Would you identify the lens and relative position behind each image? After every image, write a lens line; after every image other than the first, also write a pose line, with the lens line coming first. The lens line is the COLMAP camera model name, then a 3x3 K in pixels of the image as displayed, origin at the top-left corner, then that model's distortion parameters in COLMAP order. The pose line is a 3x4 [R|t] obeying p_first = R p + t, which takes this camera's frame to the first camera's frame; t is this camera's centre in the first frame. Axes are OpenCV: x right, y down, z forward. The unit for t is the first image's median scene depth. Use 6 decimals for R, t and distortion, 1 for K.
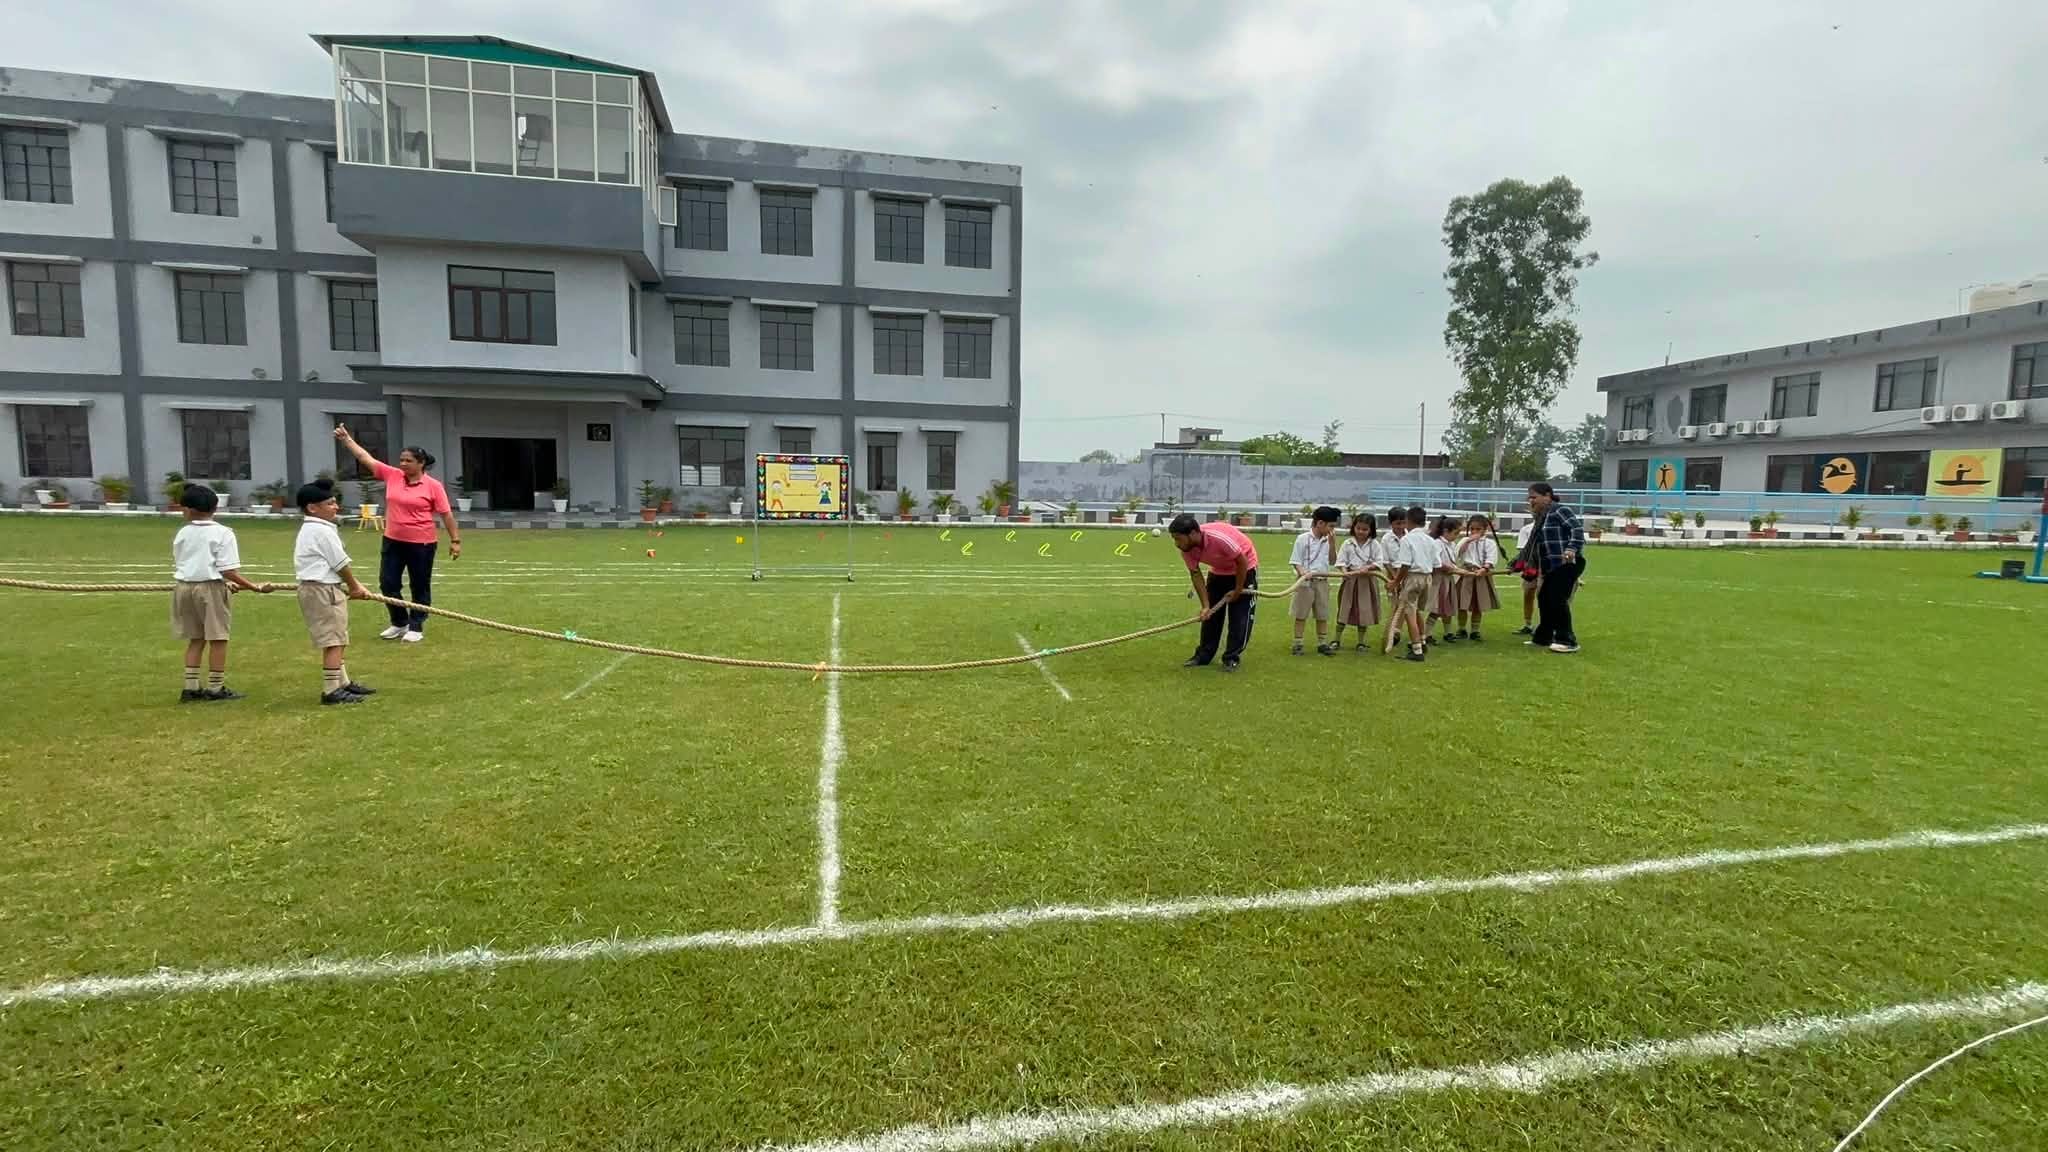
lens RADIAL K [[906.2, 0, 1024.0], [0, 906.2, 576.0], [0, 0, 1]] dist [0.011007, -0.008124]
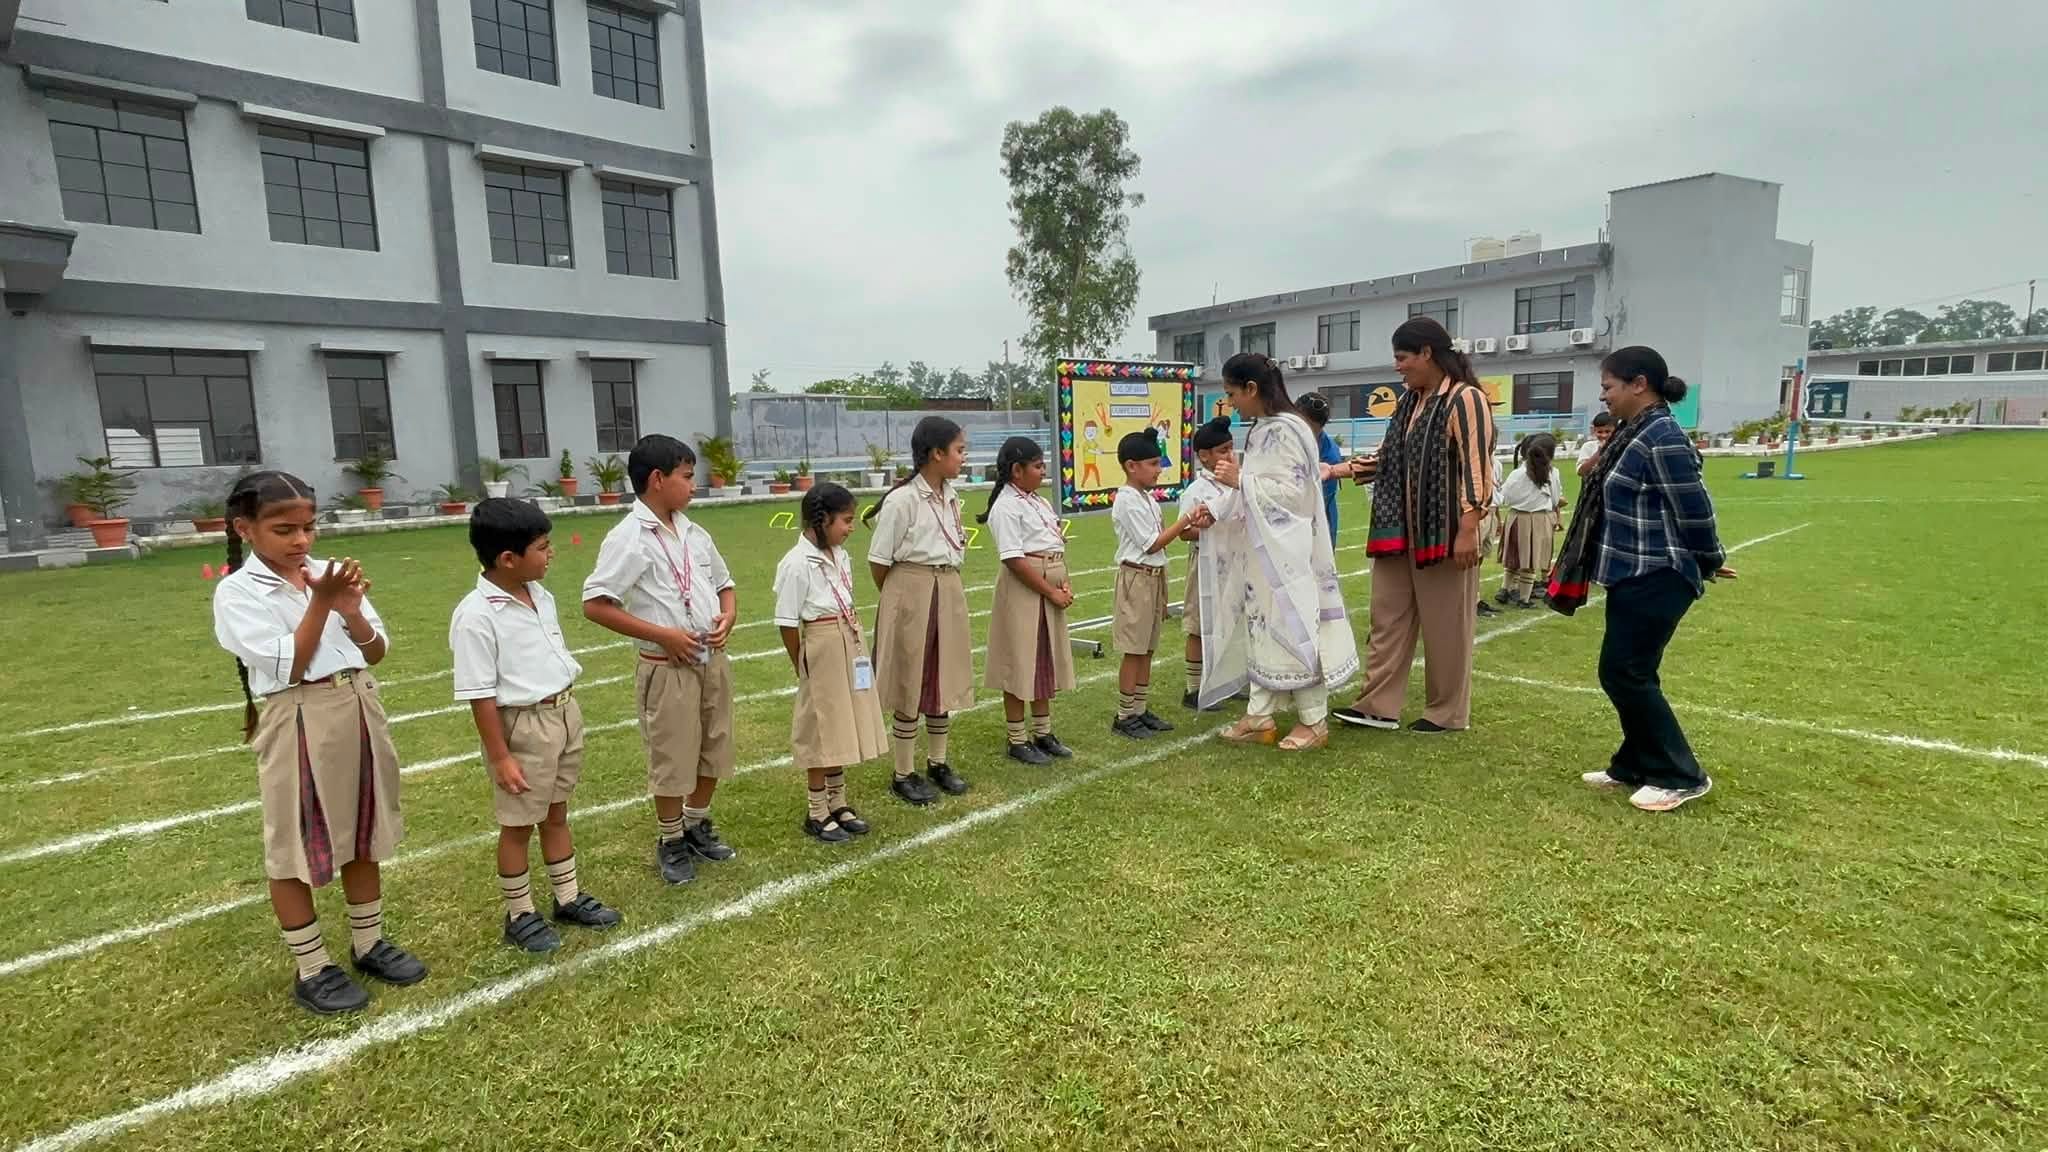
lens RADIAL K [[974.3, 0, 982.3], [0, 974.3, 572.8], [0, 0, 1]] dist [-0.016273, 0.000399]
pose [[0.855834, -0.112822, 0.504797, -0.246127], [0.095292, 0.993608, 0.060512, -0.029915], [-0.508397, -0.003685, 0.861115, 0.303786]]
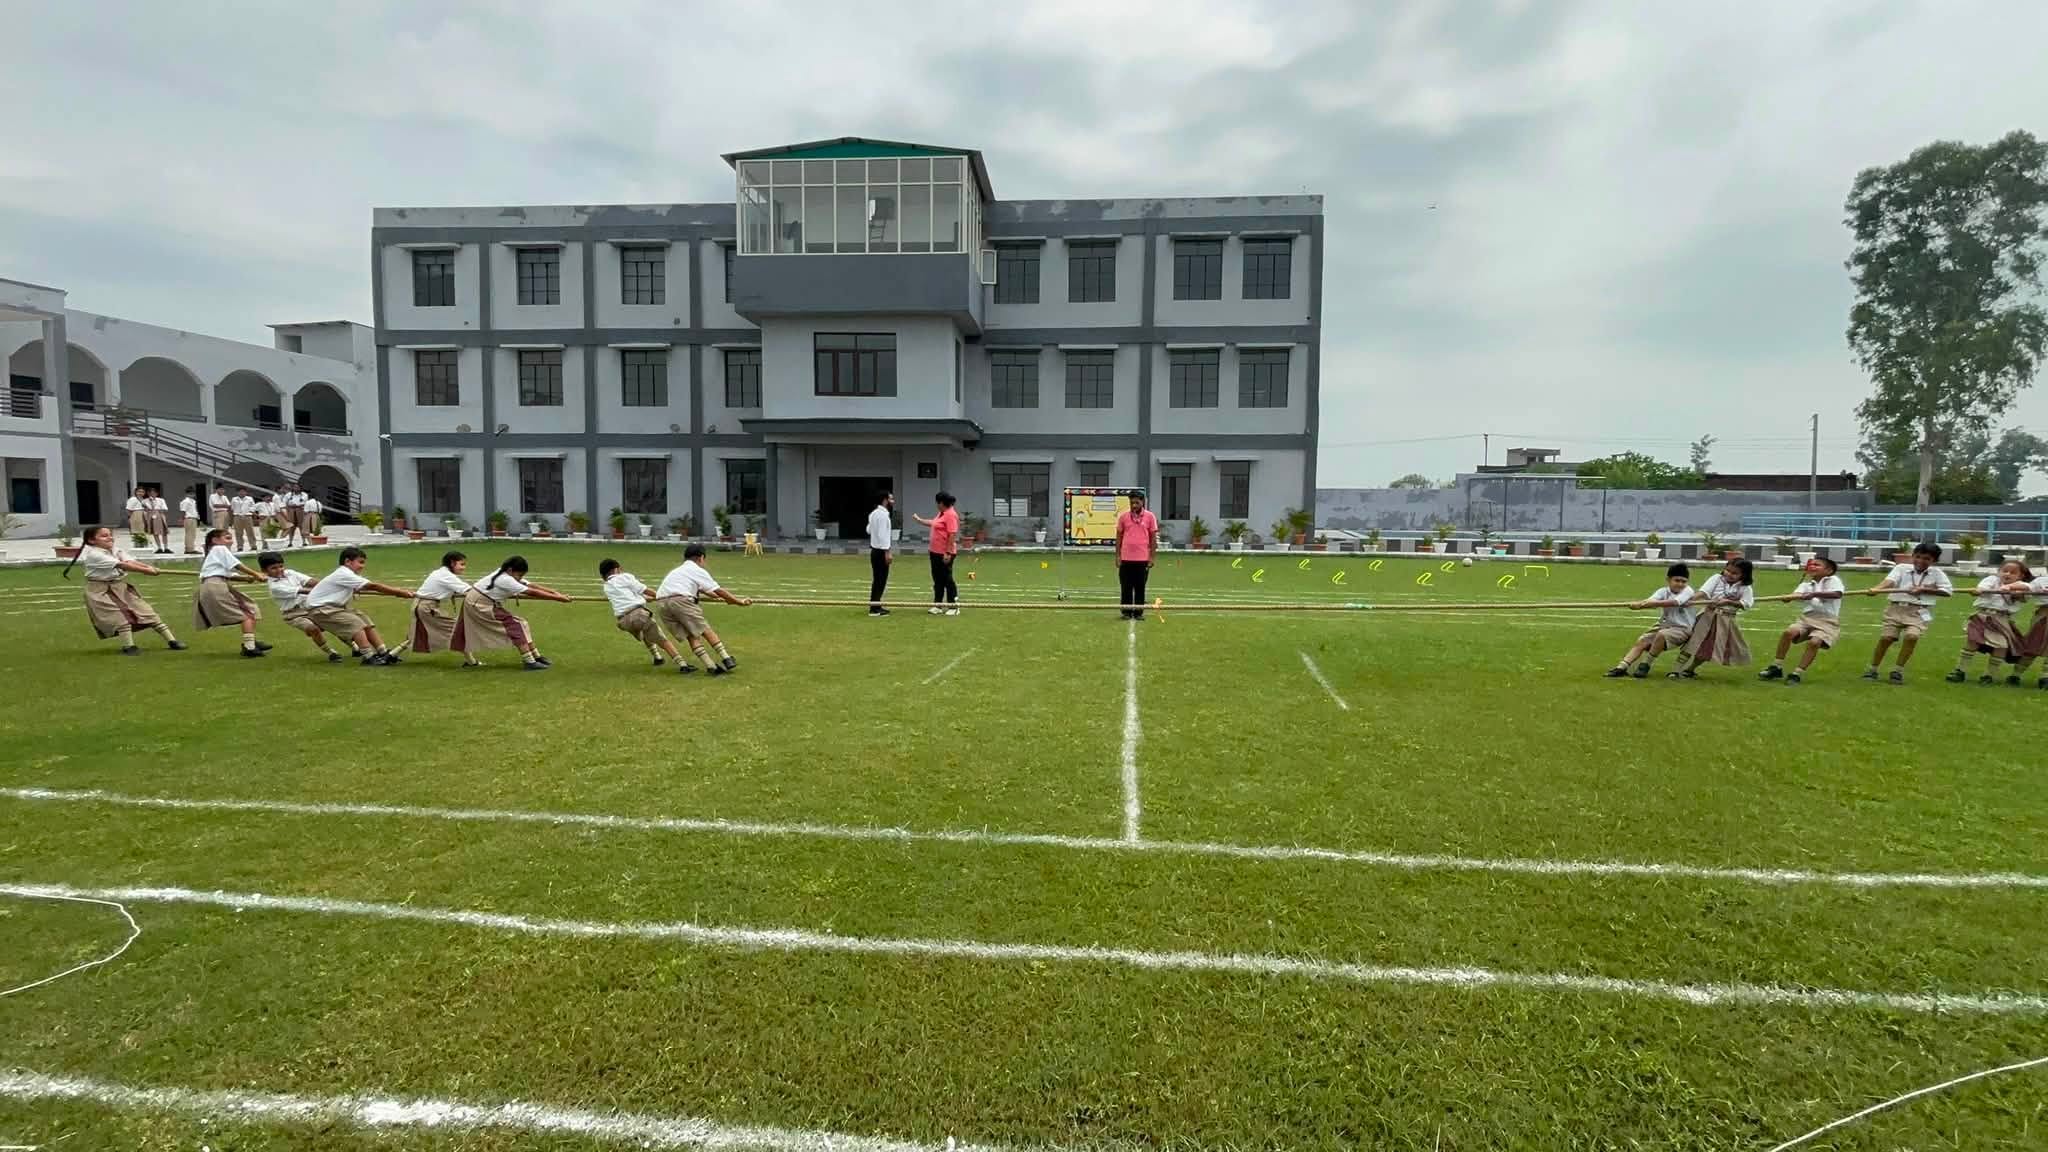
lens RADIAL K [[906.2, 0, 1024.0], [0, 906.2, 576.0], [0, 0, 1]] dist [0.011007, -0.008124]
pose [[0.949259, 0.014479, -0.314163, 0.004903], [-0.024670, 0.999290, -0.028486, 0.003616], [0.313528, 0.034791, 0.948941, -0.034182]]
